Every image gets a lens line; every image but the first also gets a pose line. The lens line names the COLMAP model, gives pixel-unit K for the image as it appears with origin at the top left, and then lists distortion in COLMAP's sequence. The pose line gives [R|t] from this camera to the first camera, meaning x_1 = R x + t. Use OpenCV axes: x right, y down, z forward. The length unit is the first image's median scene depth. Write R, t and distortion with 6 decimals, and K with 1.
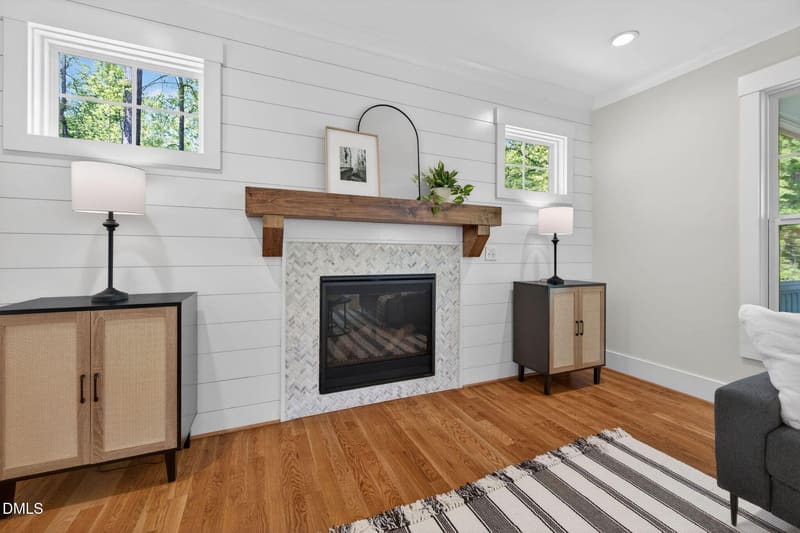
lens RADIAL K [[323.6, 0, 395.8], [0, 323.6, 250.4], [0, 0, 1]] dist [0.003606, -0.001796]
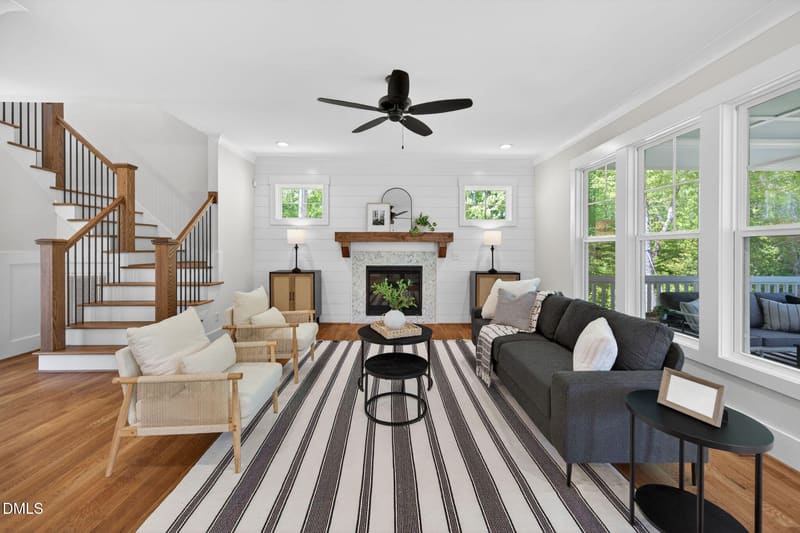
lens RADIAL K [[323.6, 0, 400.2], [0, 323.6, 251.2], [0, 0, 1]] dist [0.003606, -0.001796]
pose [[0.920707, -0.002027, -0.390249, 0.890951], [0.005250, 0.999960, 0.007192, -0.041322], [0.390219, -0.008670, 0.920681, -1.047507]]
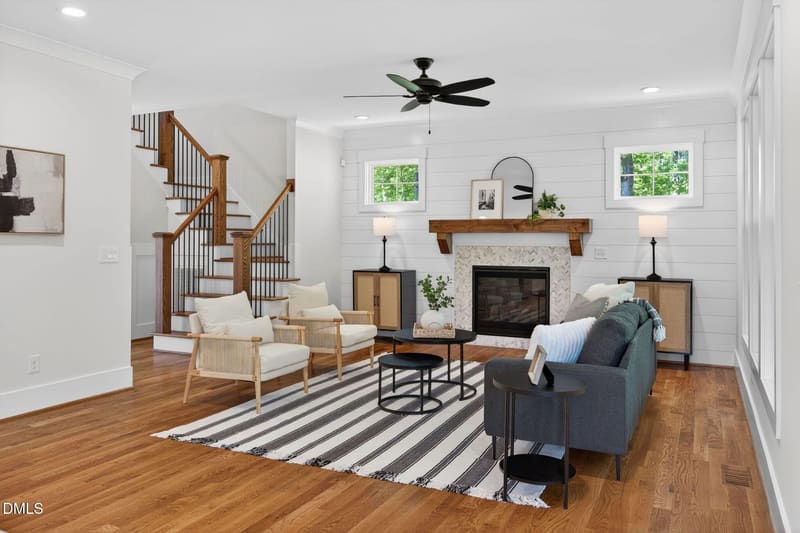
lens RADIAL K [[615.9, 0, 388.7], [0, 615.9, 238.9], [0, 0, 1]] dist [-0.022365, 0.005981]
pose [[0.633283, -0.007918, -0.773880, 1.969673], [0.002198, 0.999962, -0.008432, -0.033606], [0.773917, 0.003639, 0.633277, -1.386206]]
